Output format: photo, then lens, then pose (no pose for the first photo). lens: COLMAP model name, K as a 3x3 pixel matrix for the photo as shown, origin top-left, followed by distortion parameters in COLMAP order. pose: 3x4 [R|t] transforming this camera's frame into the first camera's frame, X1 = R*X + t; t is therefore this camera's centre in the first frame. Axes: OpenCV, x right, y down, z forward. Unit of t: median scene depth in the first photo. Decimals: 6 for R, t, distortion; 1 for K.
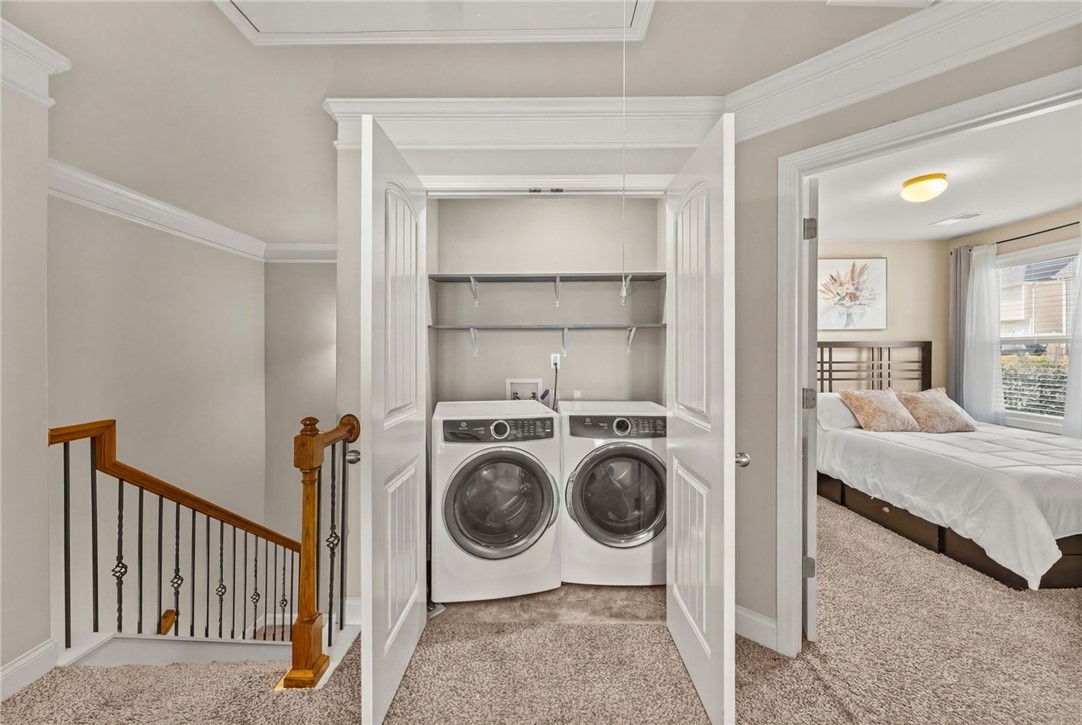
lens RADIAL K [[416.7, 0, 529.5], [0, 416.7, 353.2], [0, 0, 1]] dist [-0.005116, 0.000284]
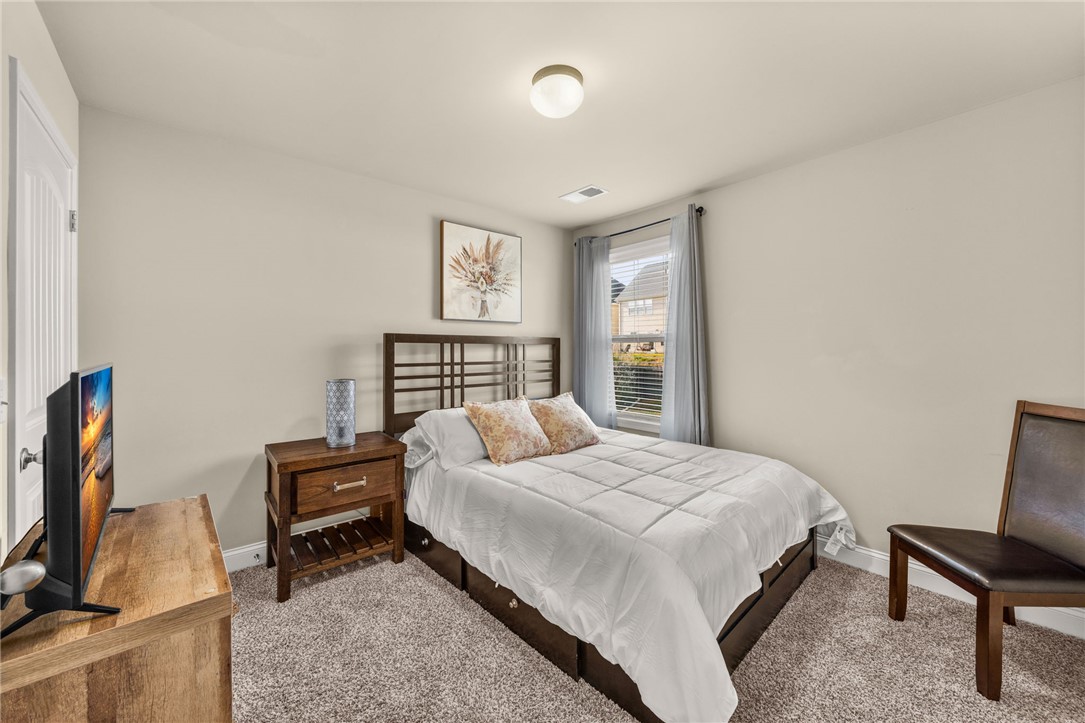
lens RADIAL K [[417.9, 0, 543.6], [0, 417.9, 356.7], [0, 0, 1]] dist [-0.005116, 0.000284]
pose [[0.736526, -0.006066, 0.676382, 0.327561], [0.002567, 0.999978, 0.006173, 0.005818], [-0.676405, -0.002810, 0.736525, 0.353979]]
